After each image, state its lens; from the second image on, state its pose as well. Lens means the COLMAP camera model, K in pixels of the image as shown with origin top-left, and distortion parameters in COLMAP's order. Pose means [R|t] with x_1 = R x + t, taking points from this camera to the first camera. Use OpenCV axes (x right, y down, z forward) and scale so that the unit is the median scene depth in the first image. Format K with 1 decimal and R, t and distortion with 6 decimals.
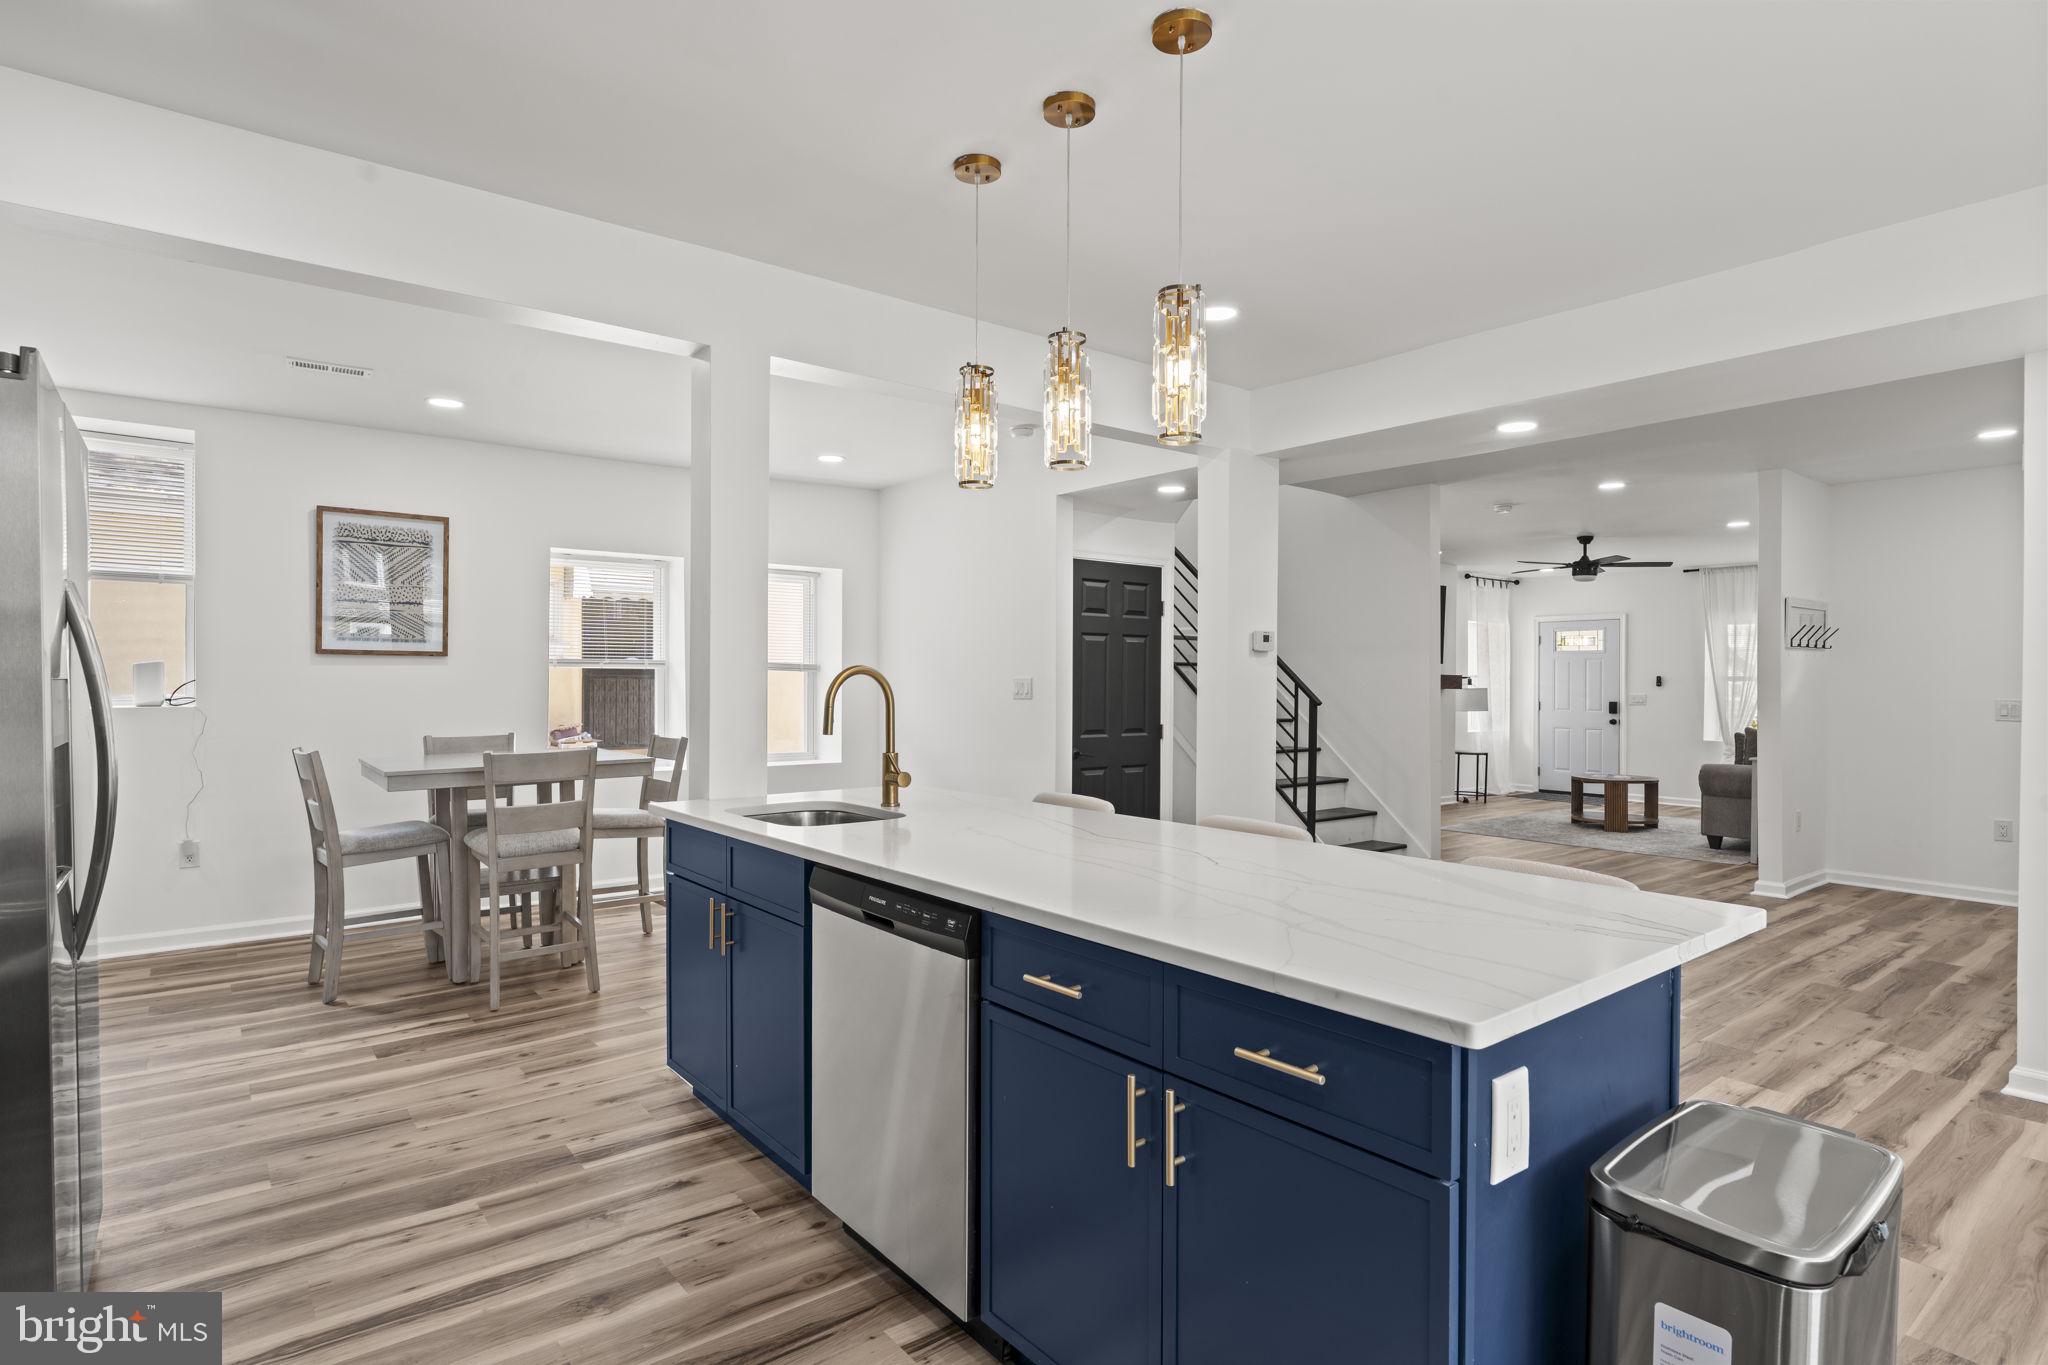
lens RADIAL K [[1087.2, 0, 1026.3], [0, 1087.2, 687.6], [0, 0, 1]] dist [-0.001569, -0.000142]
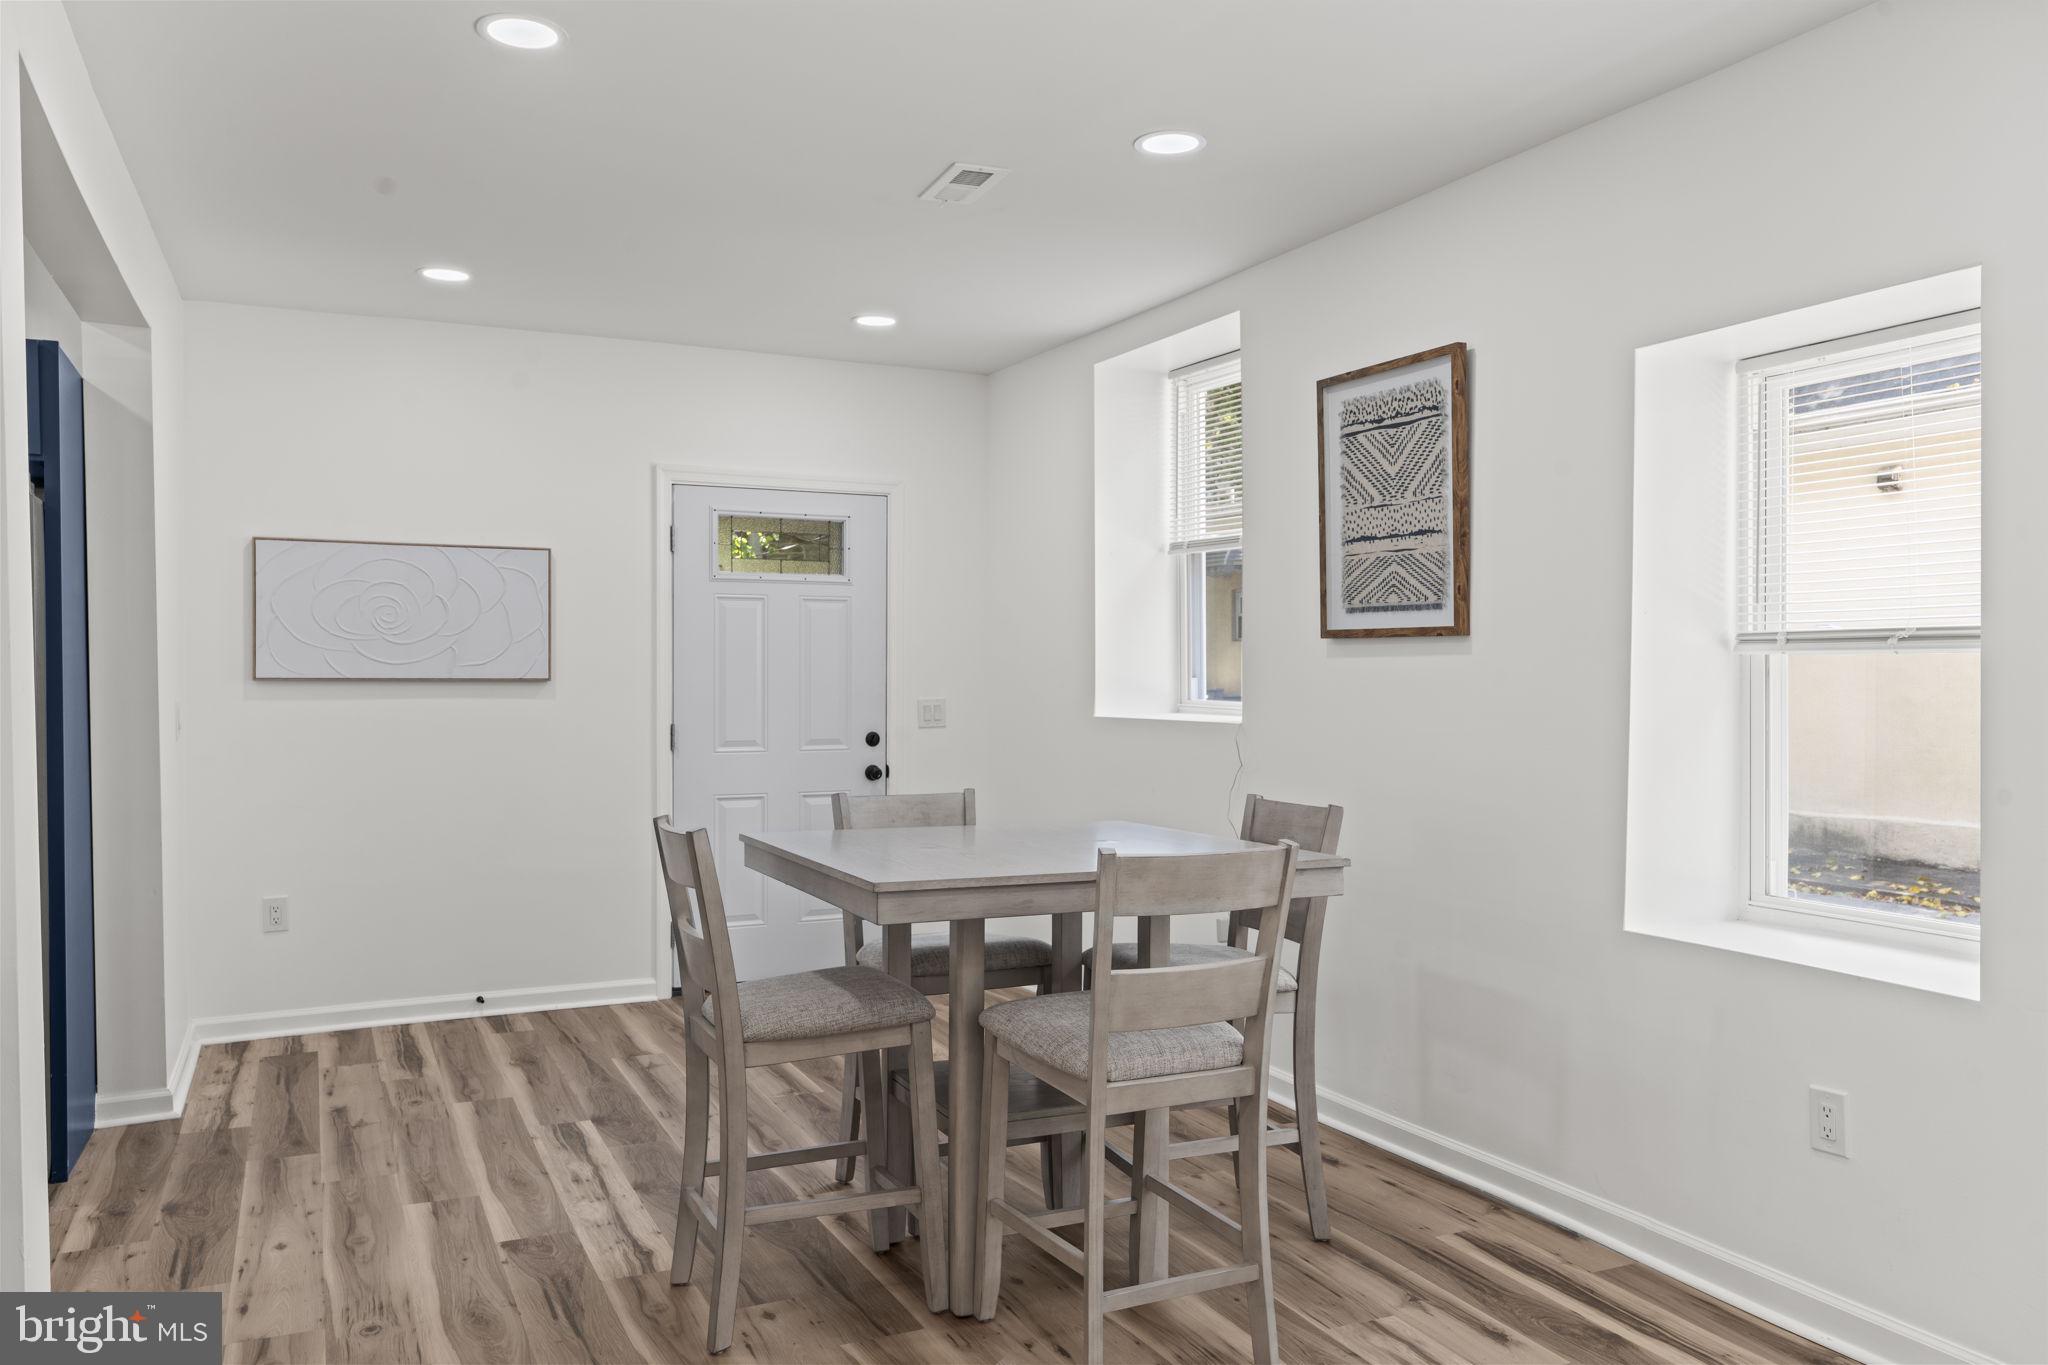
lens RADIAL K [[1498.5, 0, 1016.8], [0, 1498.5, 686.7], [0, 0, 1]] dist [-0.001741, 0.002213]
pose [[-0.235238, 0.009823, -0.971888, 0.160708], [-0.004834, 0.999925, 0.011276, -0.013595], [0.971926, 0.007351, -0.235173, 1.026134]]
